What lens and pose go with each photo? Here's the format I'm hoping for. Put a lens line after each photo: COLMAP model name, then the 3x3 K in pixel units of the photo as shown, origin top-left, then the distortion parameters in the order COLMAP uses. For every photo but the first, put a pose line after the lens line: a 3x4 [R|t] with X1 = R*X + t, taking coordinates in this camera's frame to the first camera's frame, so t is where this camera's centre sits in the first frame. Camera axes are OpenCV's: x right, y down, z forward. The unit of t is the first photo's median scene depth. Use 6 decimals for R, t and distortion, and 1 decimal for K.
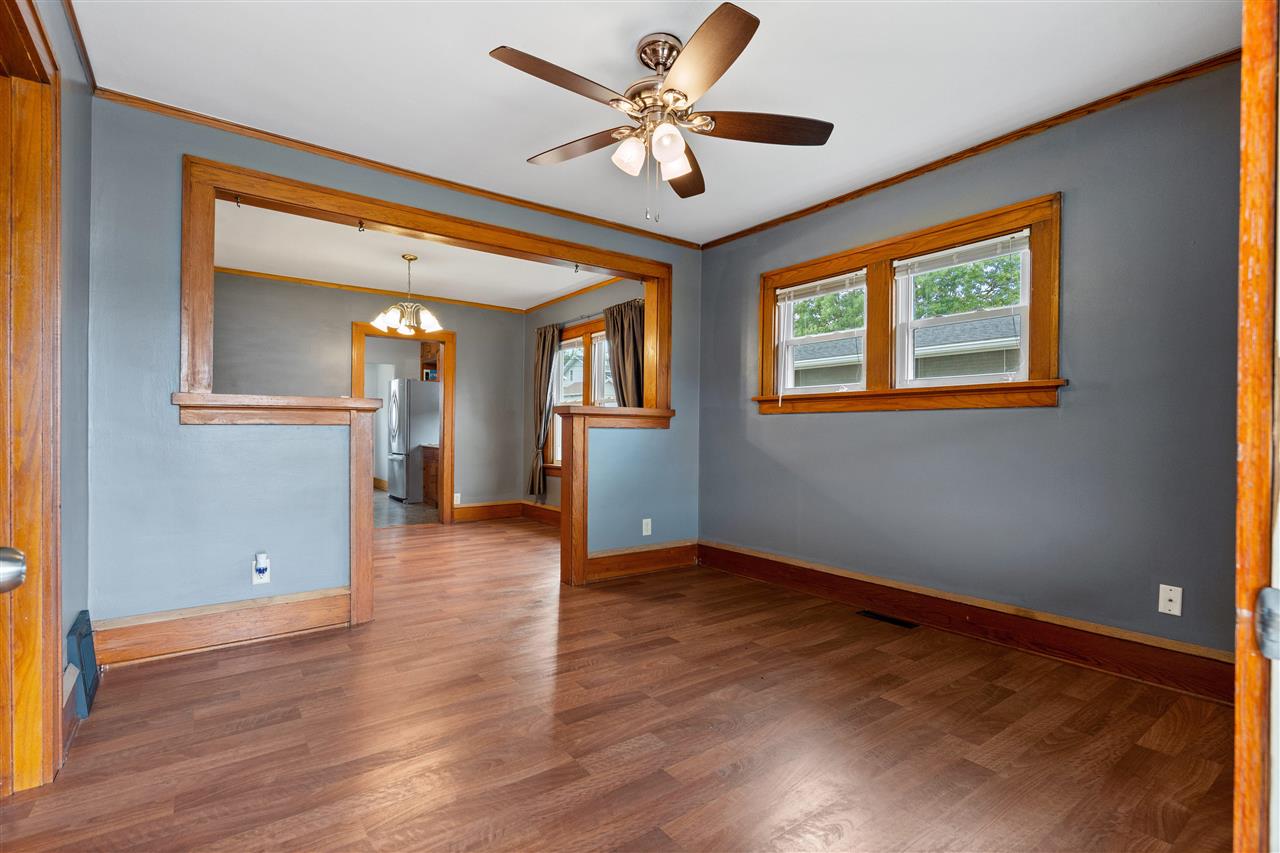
lens RADIAL K [[598.4, 0, 635.4], [0, 598.4, 424.6], [0, 0, 1]] dist [0.001565, 0.000959]
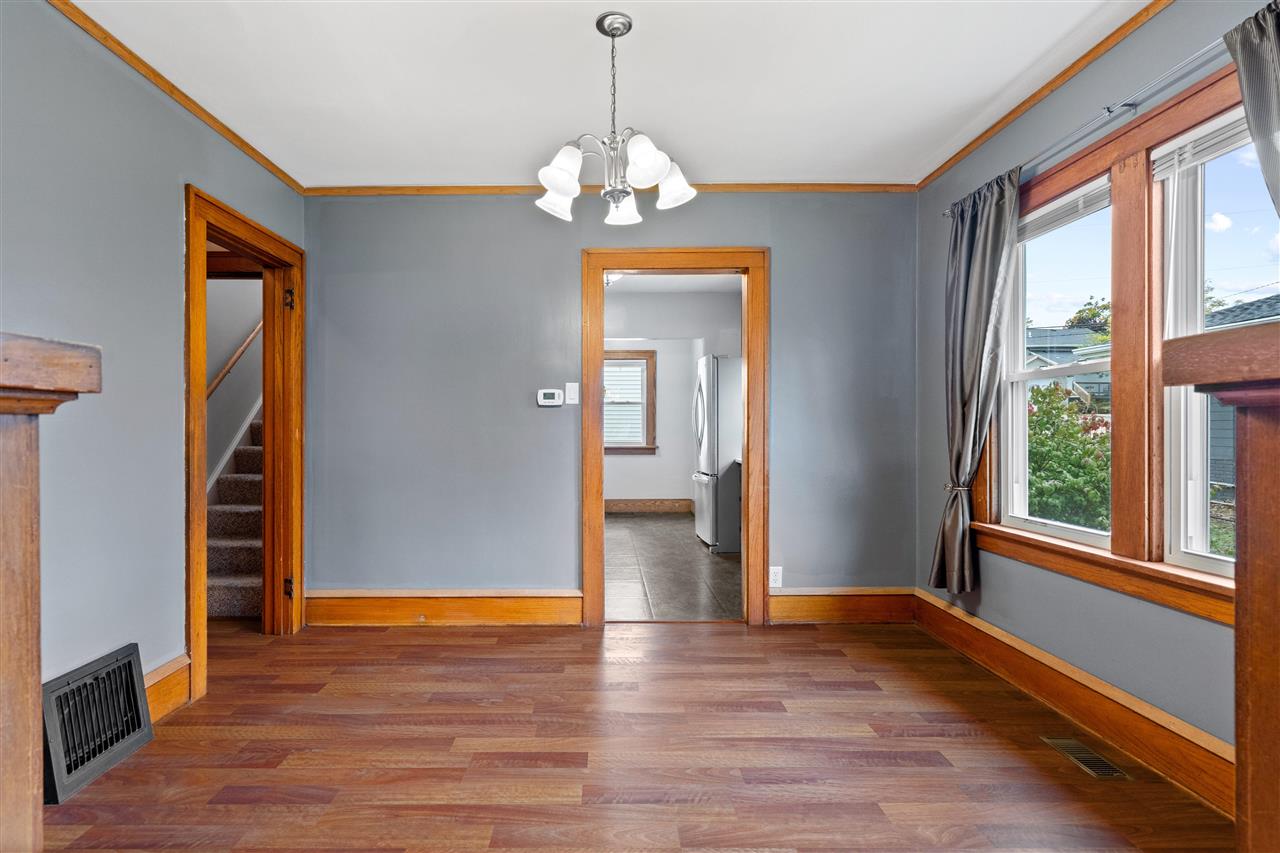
lens RADIAL K [[604.9, 0, 607.0], [0, 604.9, 434.4], [0, 0, 1]] dist [-0.006431, 0.000634]
pose [[0.798270, -0.003825, -0.602288, -0.105009], [0.014760, 0.999804, 0.013214, -0.005546], [0.602119, -0.019438, 0.798169, 0.518375]]
